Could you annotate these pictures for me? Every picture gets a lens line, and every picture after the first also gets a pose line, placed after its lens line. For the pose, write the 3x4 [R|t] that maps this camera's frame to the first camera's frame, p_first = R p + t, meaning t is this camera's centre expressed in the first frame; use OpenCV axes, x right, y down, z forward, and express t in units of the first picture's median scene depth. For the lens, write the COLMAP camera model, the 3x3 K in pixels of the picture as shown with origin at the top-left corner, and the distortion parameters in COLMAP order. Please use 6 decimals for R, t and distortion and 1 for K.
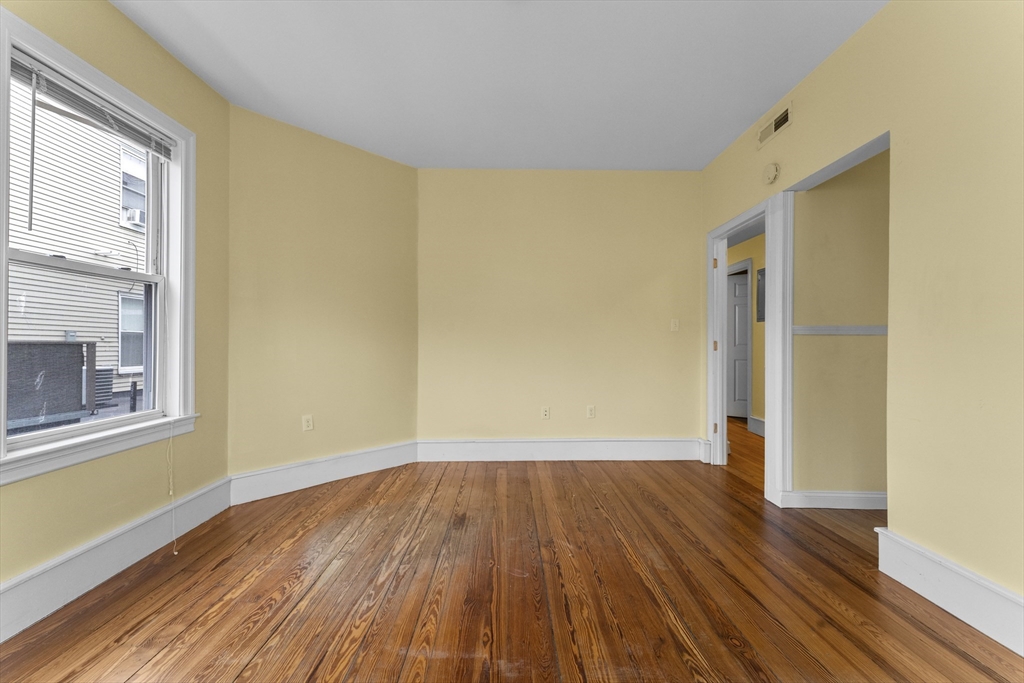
lens RADIAL K [[408.8, 0, 512.0], [0, 408.8, 341.5], [0, 0, 1]] dist [-0.000044, -0.000006]
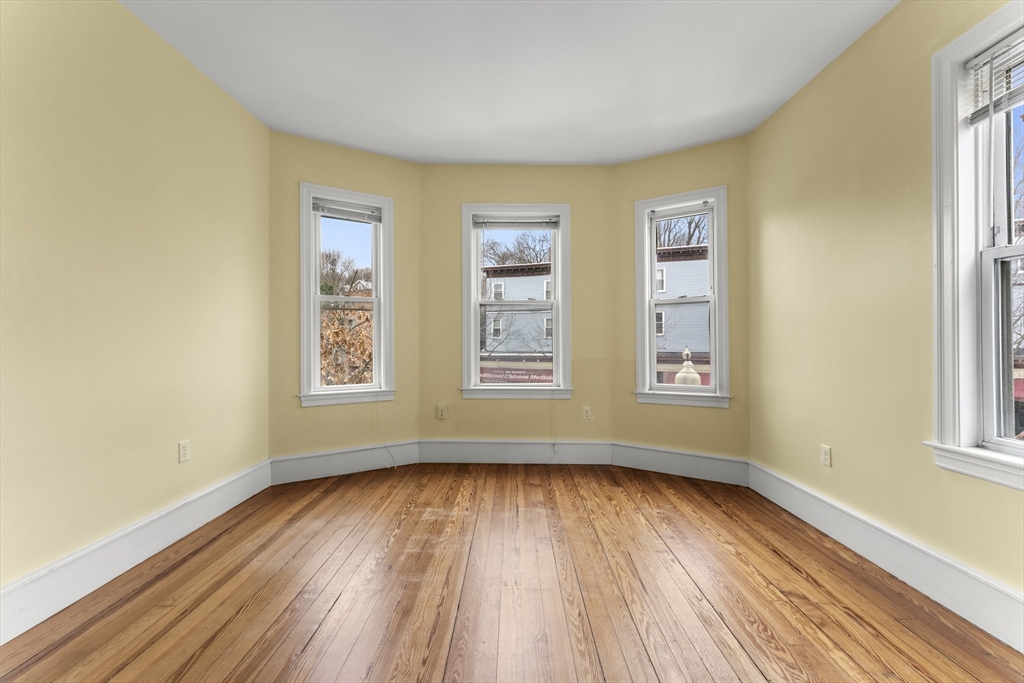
lens RADIAL K [[408.8, 0, 512.0], [0, 408.8, 341.5], [0, 0, 1]] dist [-0.000044, -0.000006]
pose [[-0.999947, 0.000153, 0.010249, -0.053149], [0.000058, 0.999957, -0.009258, 0.008719], [-0.010250, -0.009257, -0.999905, 1.992989]]
